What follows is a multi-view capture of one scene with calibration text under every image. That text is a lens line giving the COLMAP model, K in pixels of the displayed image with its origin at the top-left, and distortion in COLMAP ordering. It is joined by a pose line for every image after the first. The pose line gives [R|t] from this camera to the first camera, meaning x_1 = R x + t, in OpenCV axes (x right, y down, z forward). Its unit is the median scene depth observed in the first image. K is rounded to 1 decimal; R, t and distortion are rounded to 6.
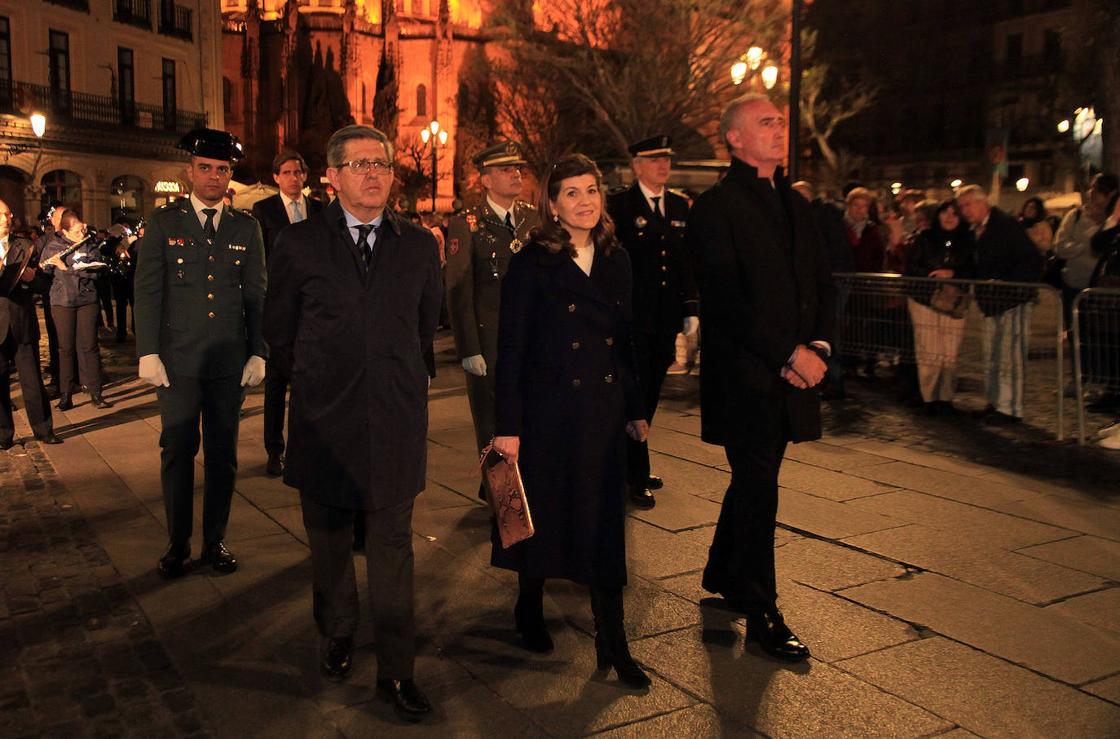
lens RADIAL K [[1024.3, 0, 526.2], [0, 1024.3, 342.4], [0, 0, 1]] dist [-0.042568, 0.047842]
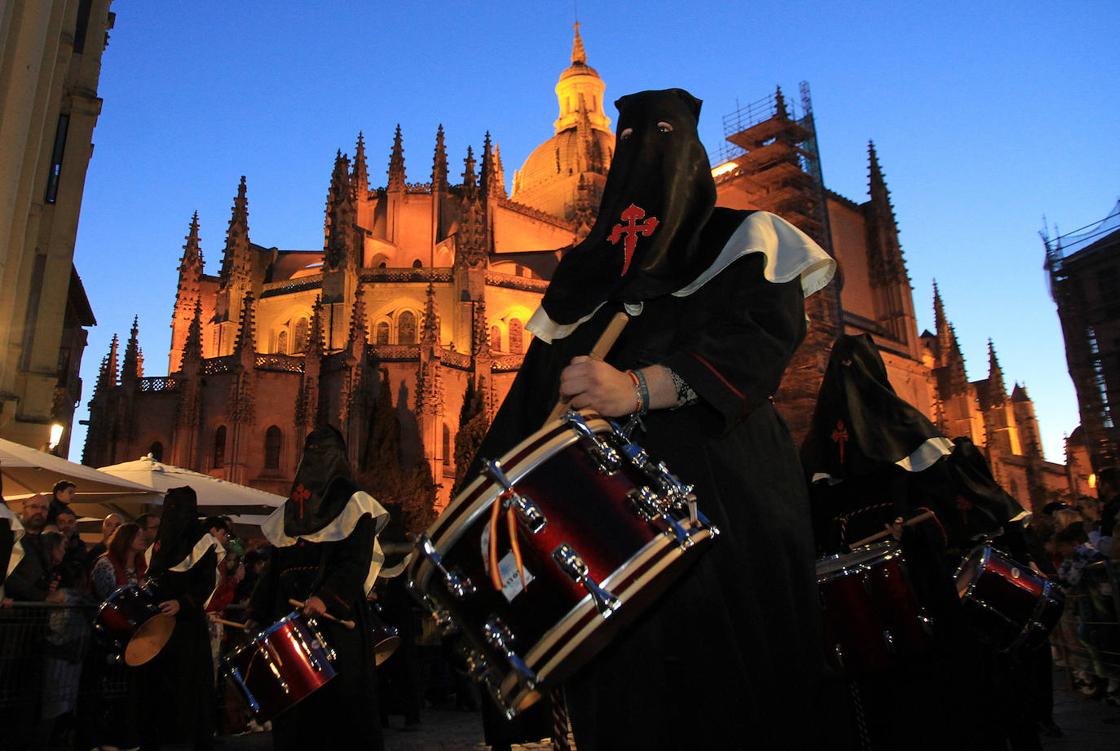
lens RADIAL K [[932.0, 0, 513.4], [0, 932.0, 326.5], [0, 0, 1]] dist [-0.049449, 0.098086]
pose [[0.991721, -0.059818, -0.113631, -0.025006], [0.007546, 0.910497, -0.413446, -0.031037], [0.128192, 0.409165, 0.903410, 0.350022]]
